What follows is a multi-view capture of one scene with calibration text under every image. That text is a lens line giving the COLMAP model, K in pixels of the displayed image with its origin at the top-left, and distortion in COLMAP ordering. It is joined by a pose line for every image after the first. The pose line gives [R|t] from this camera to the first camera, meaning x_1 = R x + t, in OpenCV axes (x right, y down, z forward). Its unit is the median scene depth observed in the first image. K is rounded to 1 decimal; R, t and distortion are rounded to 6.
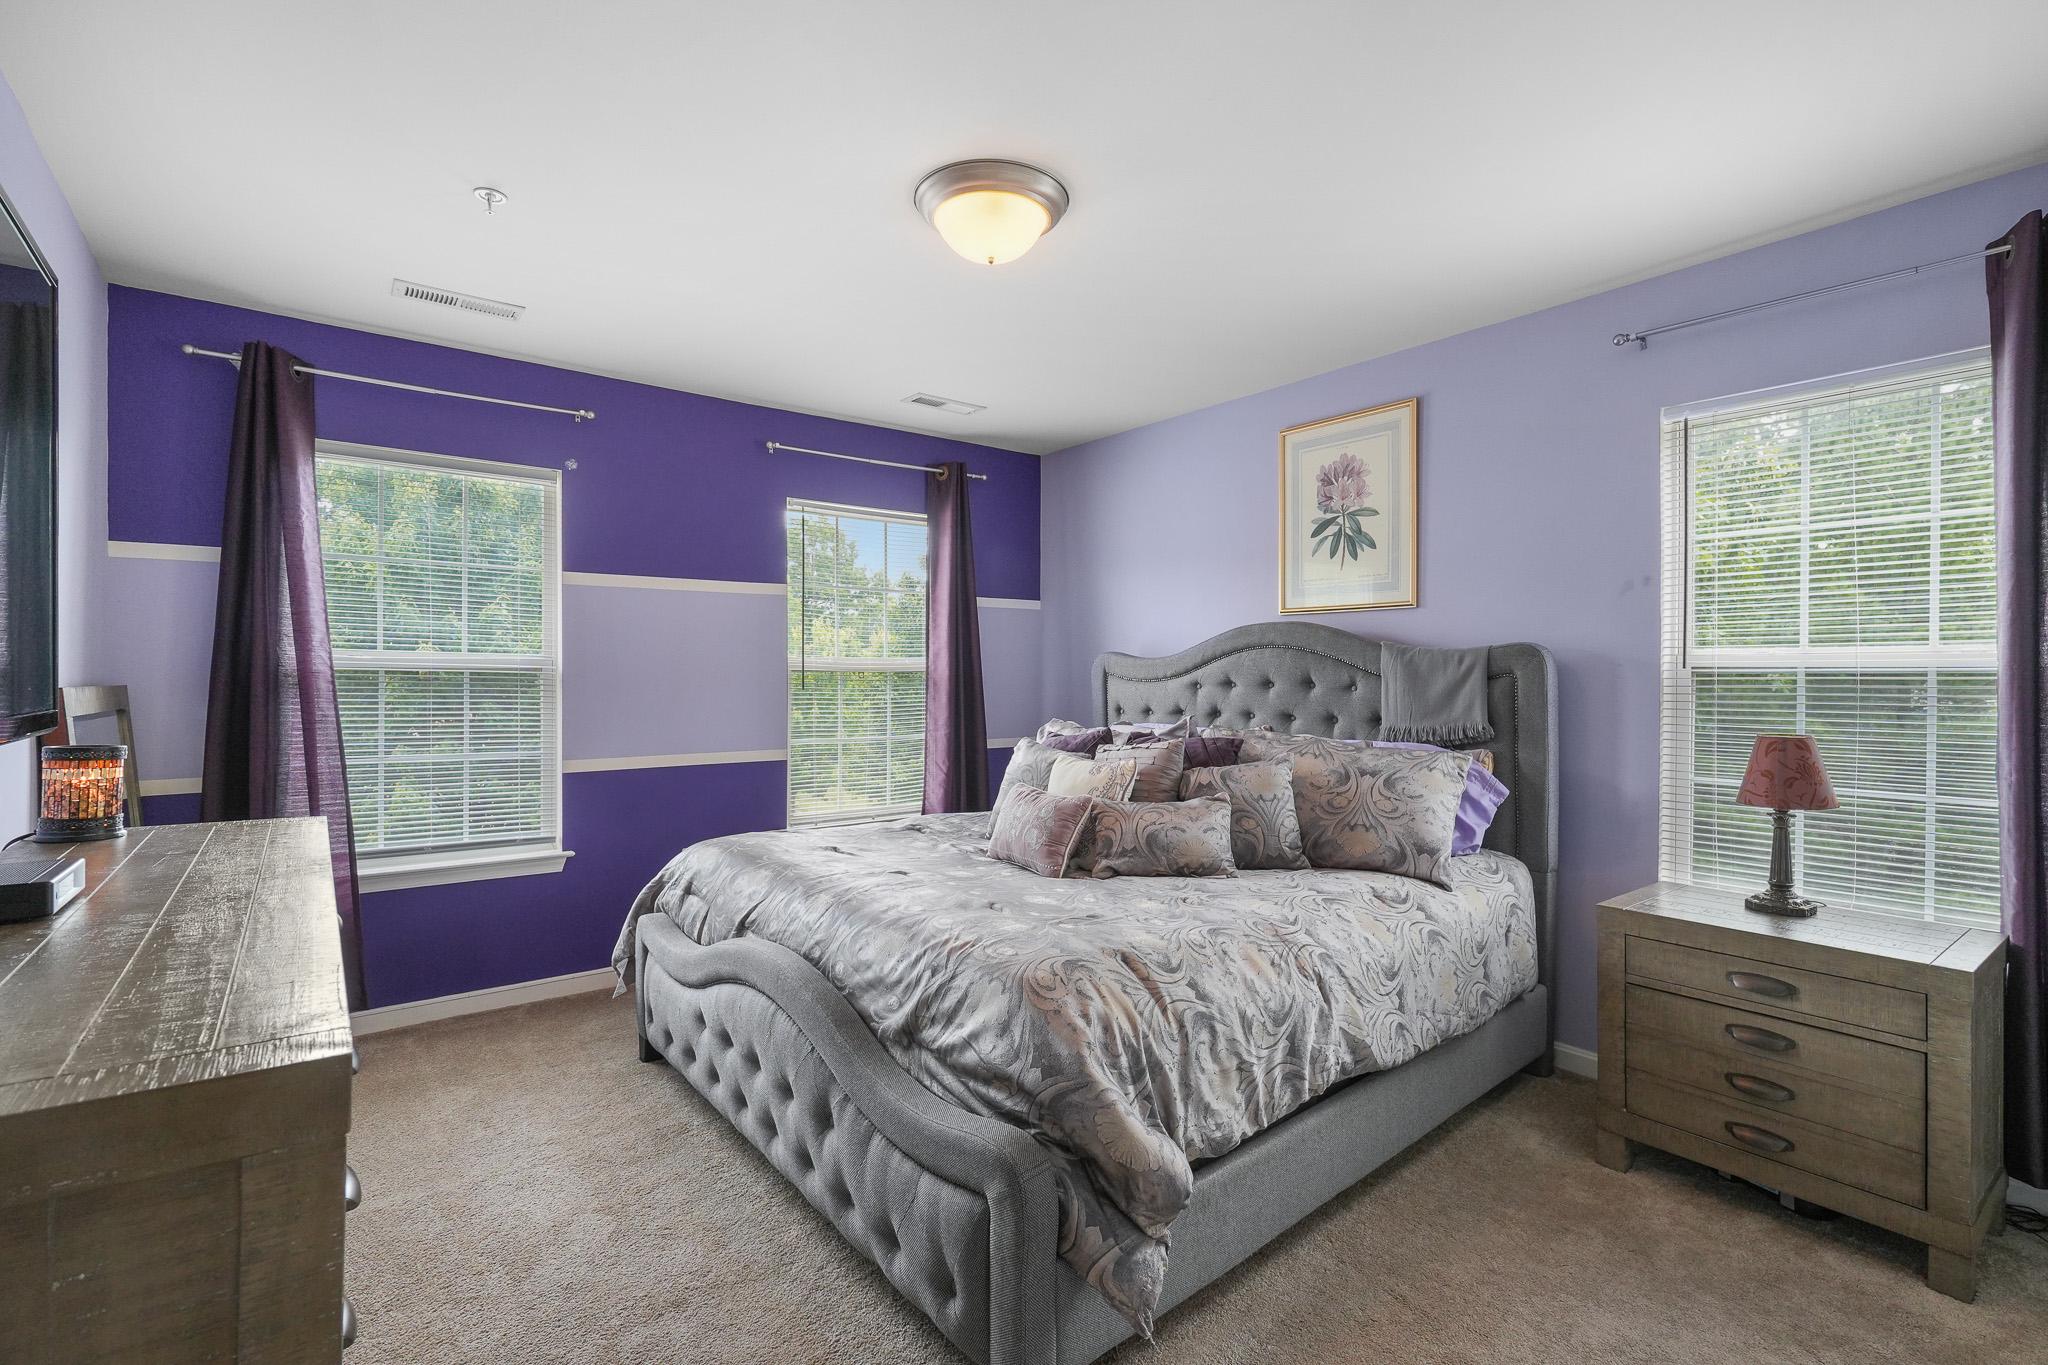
lens RADIAL K [[955.1, 0, 1024.0], [0, 955.1, 678.8], [0, 0, 1]] dist [-0.001773, -0.000039]
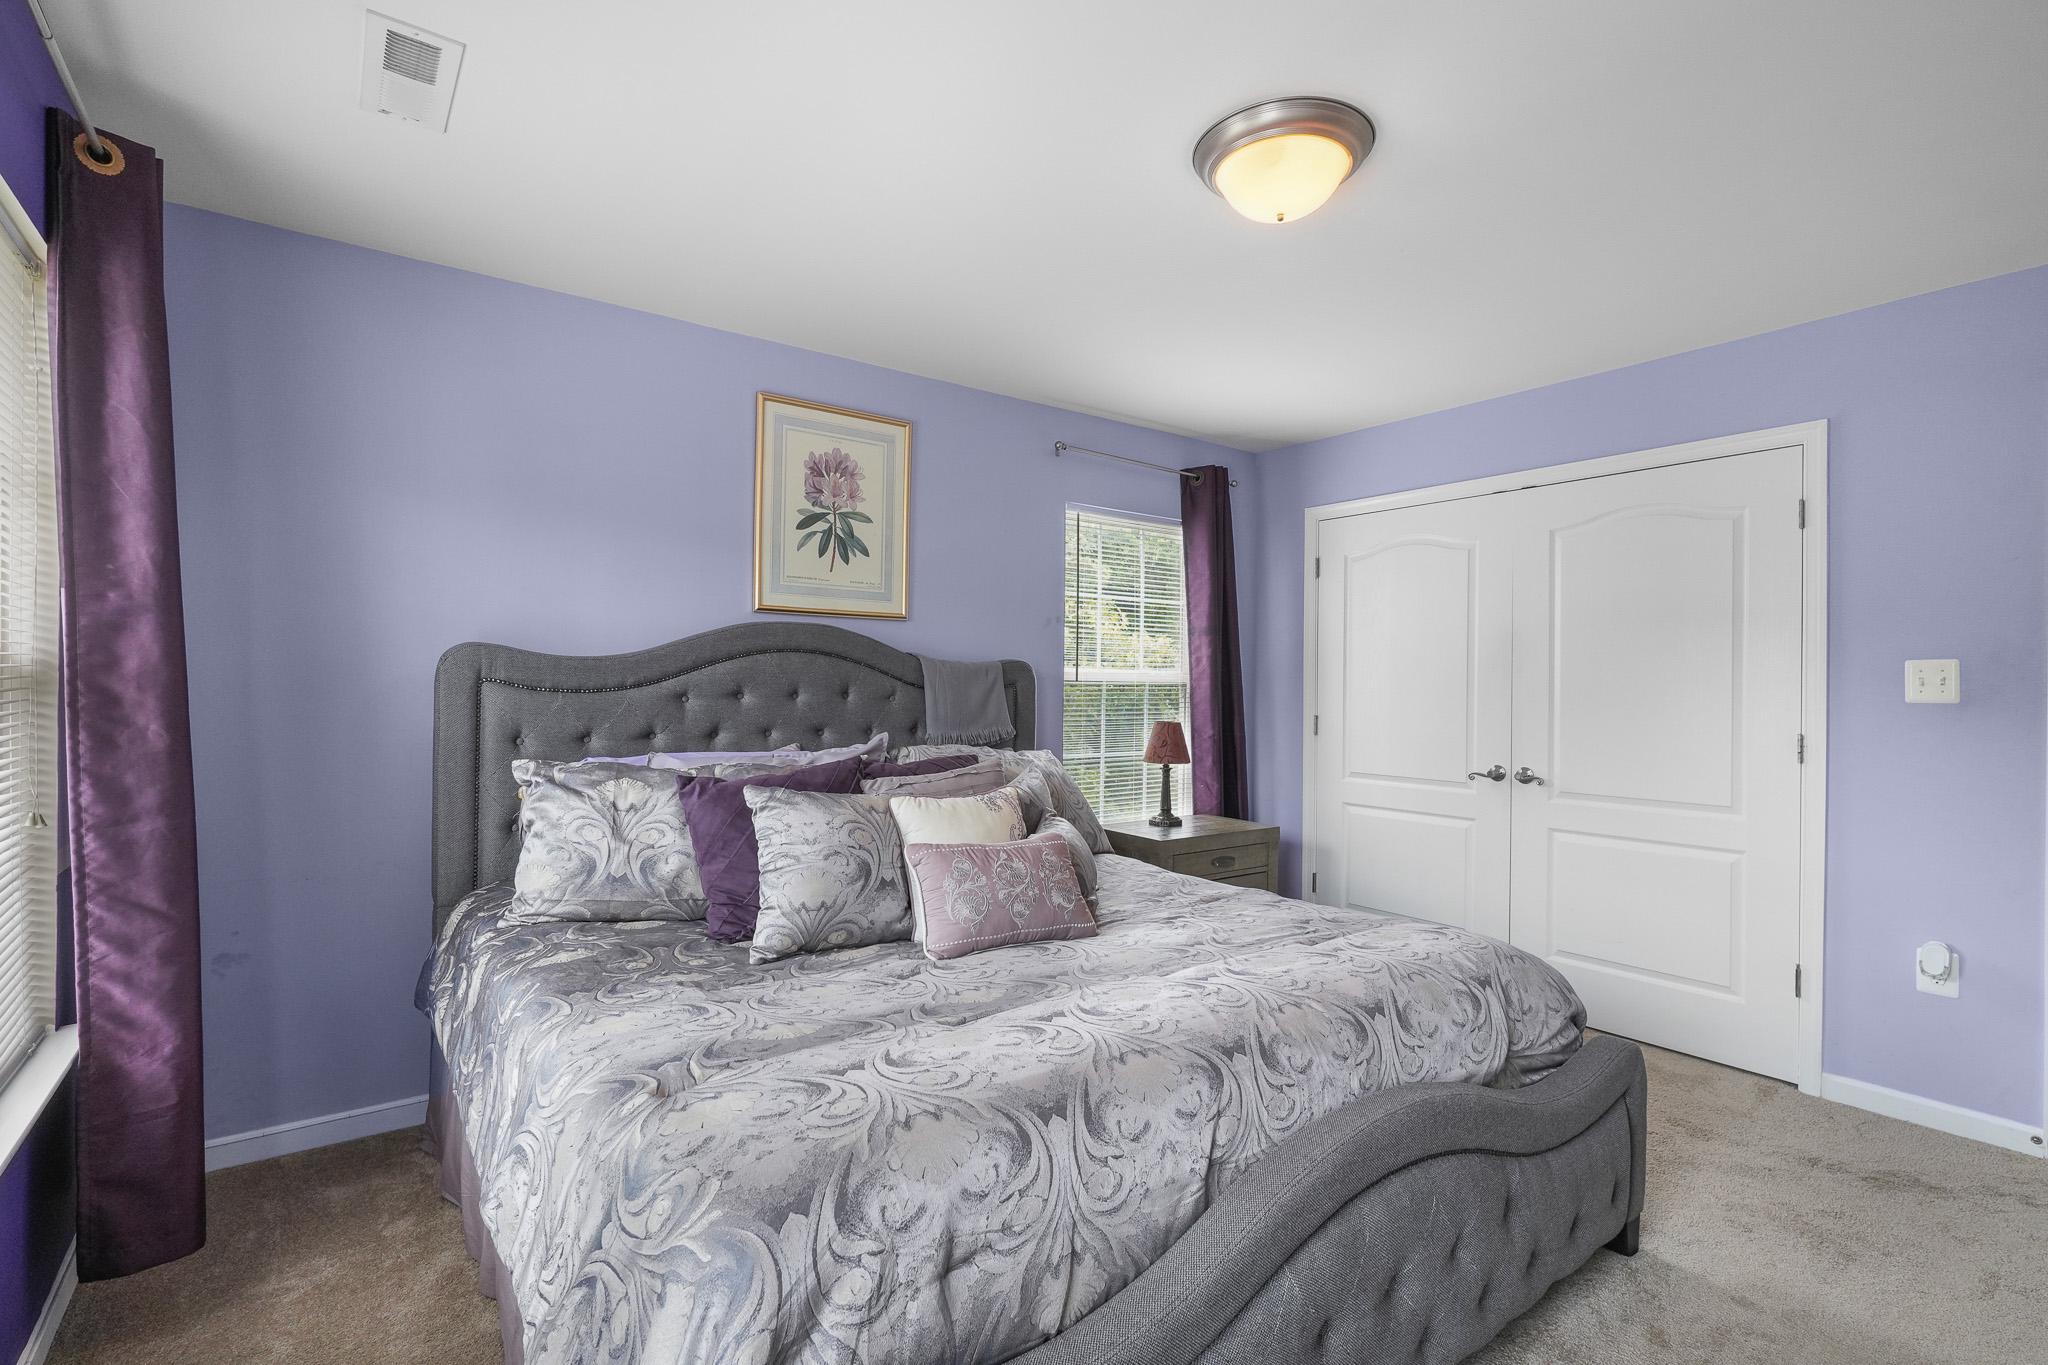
lens RADIAL K [[955.1, 0, 1023.0], [0, 955.1, 686.9], [0, 0, 1]] dist [-0.001773, -0.000039]
pose [[0.017418, -0.011888, 0.999778, -0.613289], [-0.013019, 0.999842, 0.012115, -0.014452], [-0.999764, -0.013227, 0.017261, 0.804553]]
